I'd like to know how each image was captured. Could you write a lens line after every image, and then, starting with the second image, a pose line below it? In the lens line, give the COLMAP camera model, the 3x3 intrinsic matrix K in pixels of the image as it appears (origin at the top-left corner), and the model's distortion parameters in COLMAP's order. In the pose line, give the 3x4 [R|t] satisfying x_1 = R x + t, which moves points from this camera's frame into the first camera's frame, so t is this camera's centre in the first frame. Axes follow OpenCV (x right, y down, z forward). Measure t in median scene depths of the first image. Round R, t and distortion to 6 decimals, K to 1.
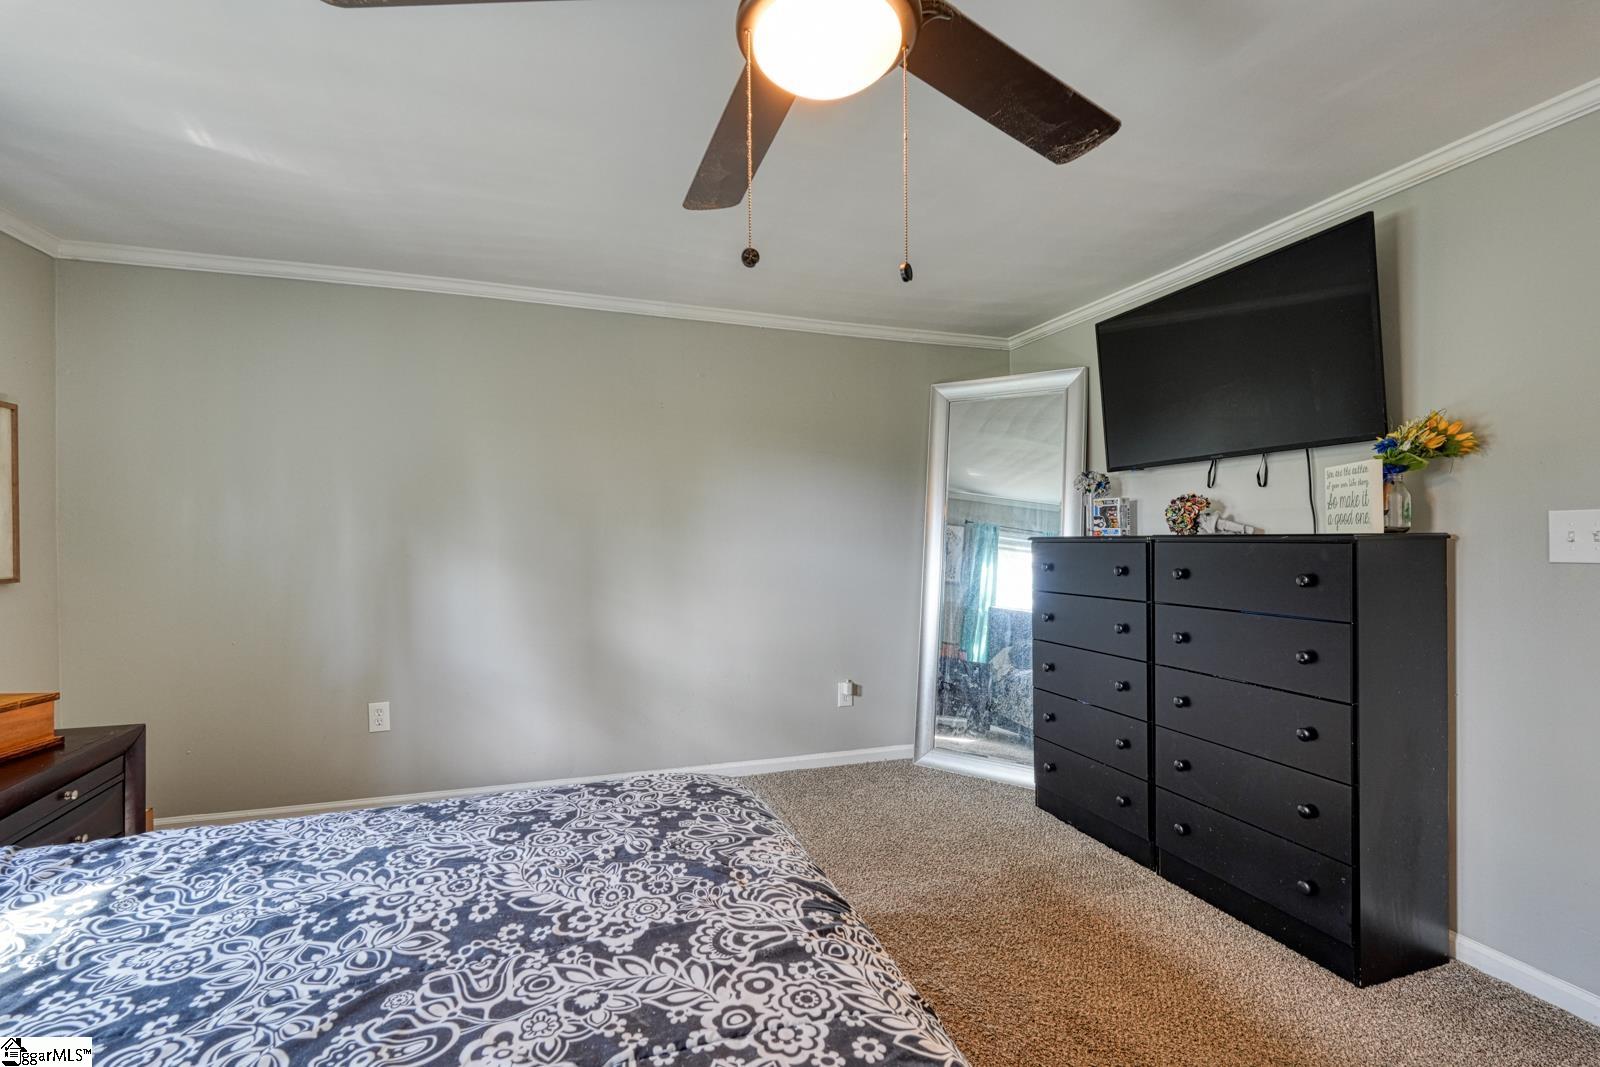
lens RADIAL K [[709.2, 0, 784.8], [0, 709.2, 543.2], [0, 0, 1]] dist [0.000226, 0.000315]
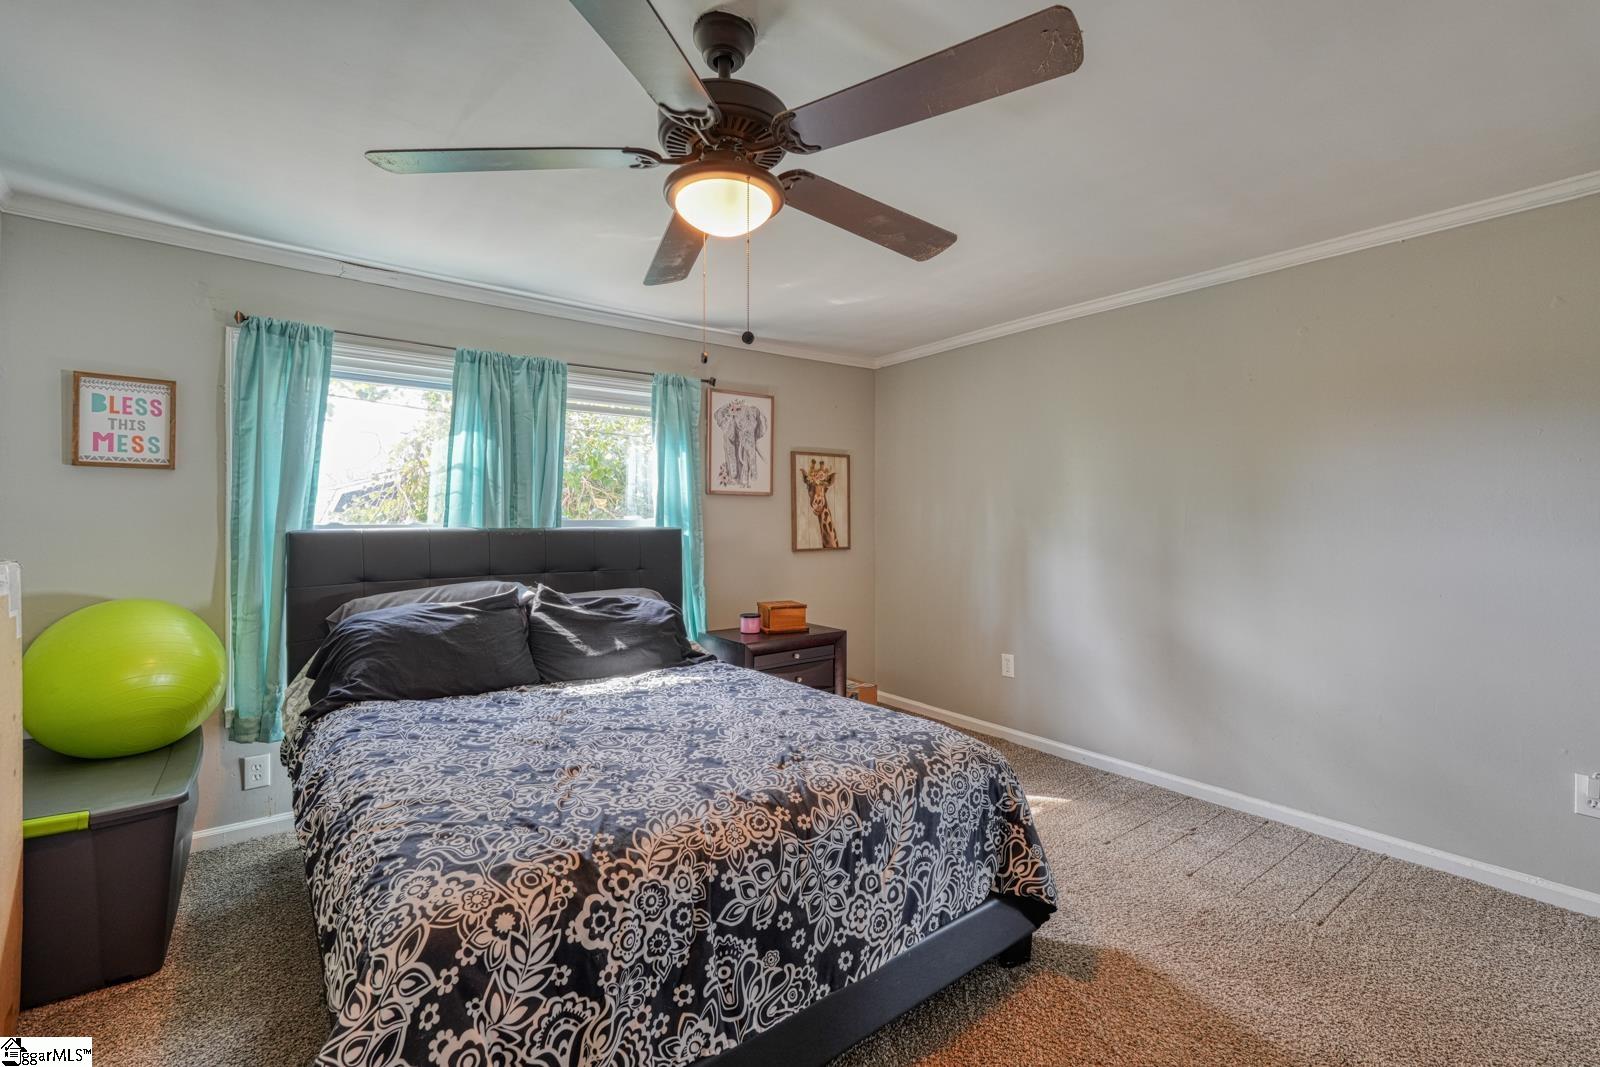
lens RADIAL K [[709.2, 0, 816.6], [0, 709.2, 519.6], [0, 0, 1]] dist [0.000226, 0.000315]
pose [[0.331751, -0.004751, -0.943355, 1.014396], [-0.012808, 0.999872, -0.009540, -0.008580], [0.943280, 0.015247, 0.331648, 0.449863]]
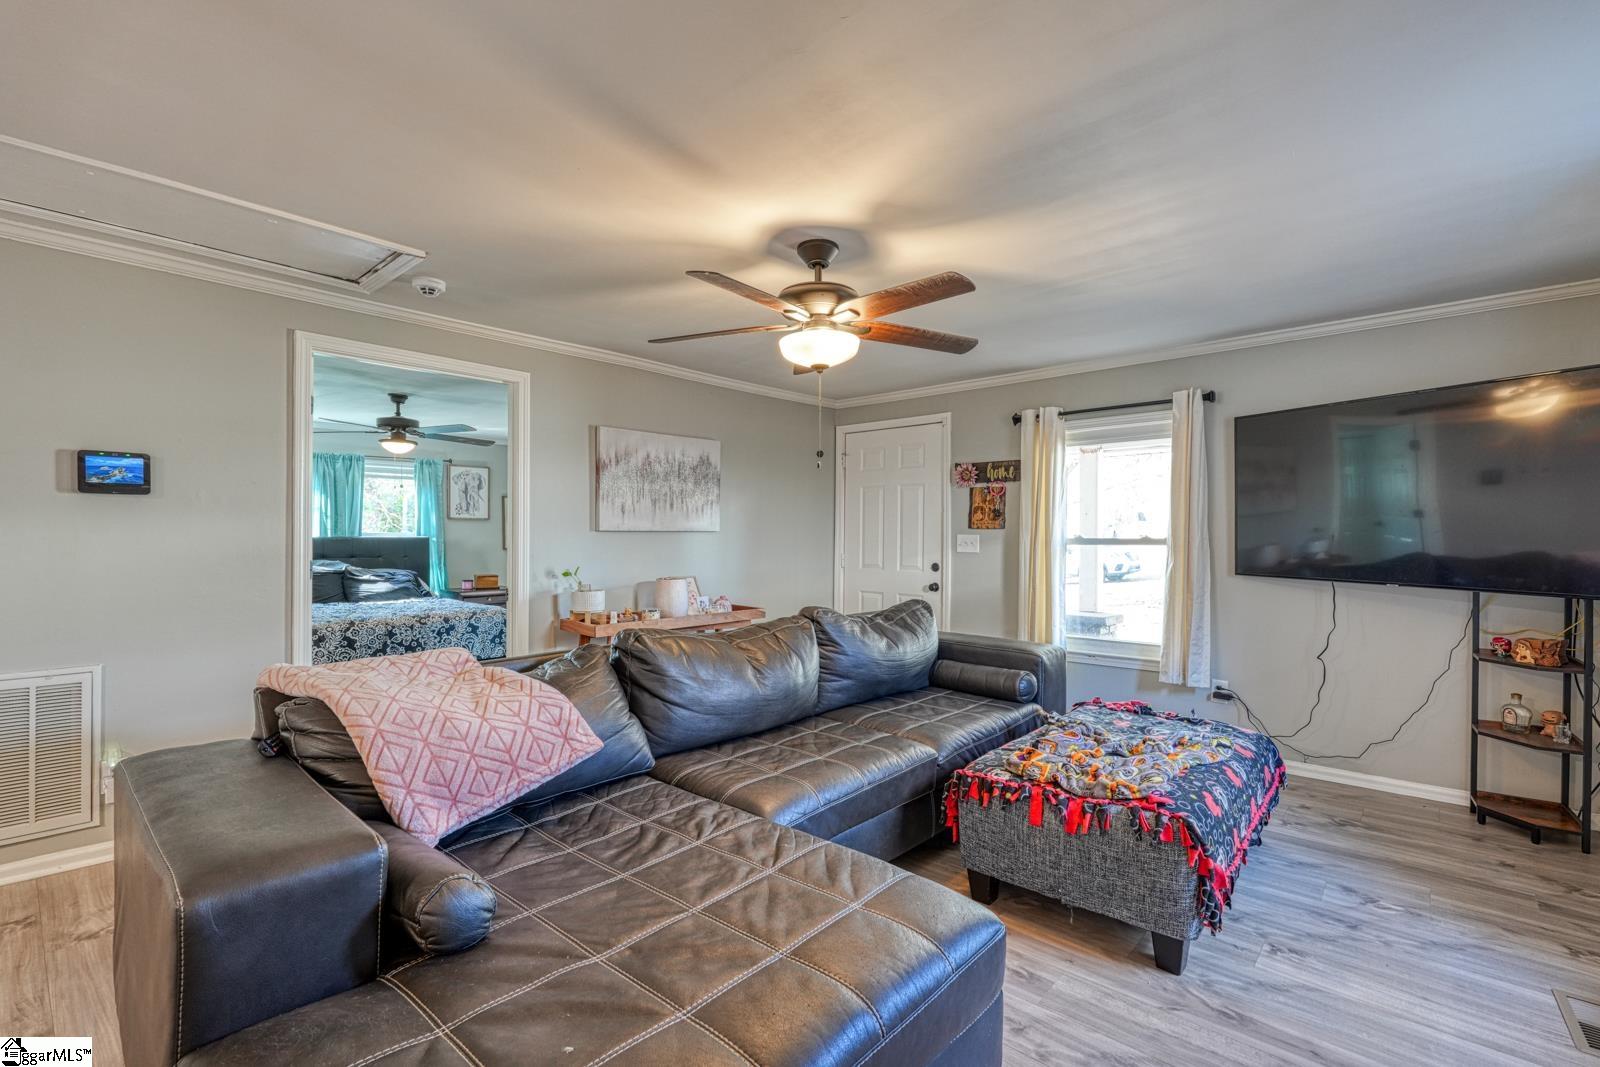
lens RADIAL K [[709.2, 0, 814.6], [0, 709.2, 544.6], [0, 0, 1]] dist [0.000226, 0.000315]
pose [[0.493567, 0.018641, -0.869508, 3.945264], [-0.019986, 0.999749, 0.010088, -0.044909], [0.869478, 0.012399, 0.493816, 0.702482]]
